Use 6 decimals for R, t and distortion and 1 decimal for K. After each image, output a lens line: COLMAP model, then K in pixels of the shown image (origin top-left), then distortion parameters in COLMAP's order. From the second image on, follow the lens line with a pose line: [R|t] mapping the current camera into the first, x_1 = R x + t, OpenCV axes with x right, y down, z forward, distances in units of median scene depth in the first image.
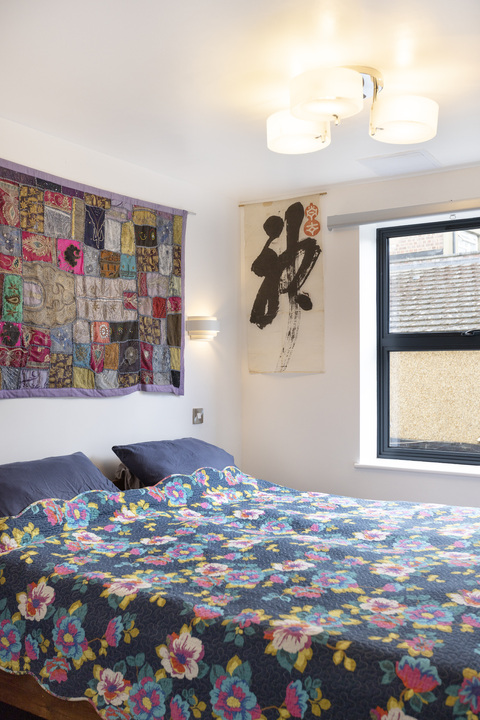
lens RADIAL K [[688.5, 0, 240.0], [0, 688.5, 360.0], [0, 0, 1]] dist [-0.005670, -0.021692]
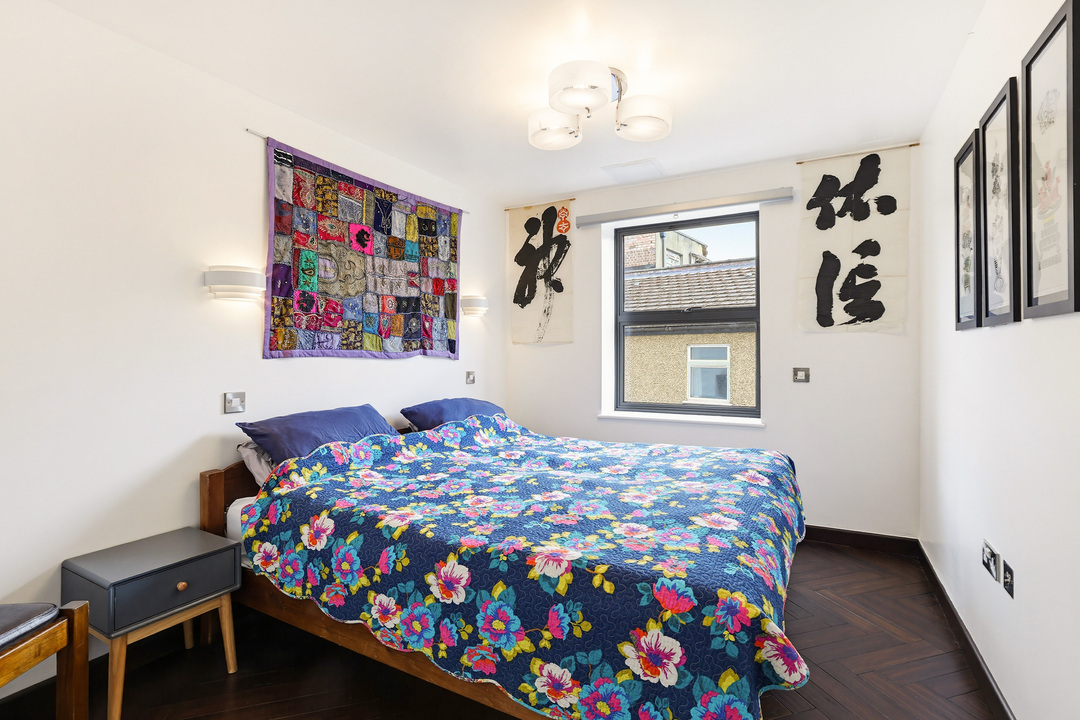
lens RADIAL K [[498.5, 0, 547.0], [0, 498.5, 353.4], [0, 0, 1]] dist [-0.049057, 0.000114]
pose [[0.996541, 0.001582, 0.083093, 0.001312], [-0.002139, 0.999976, 0.006608, 0.044478], [-0.083080, -0.006763, 0.996520, 0.143600]]
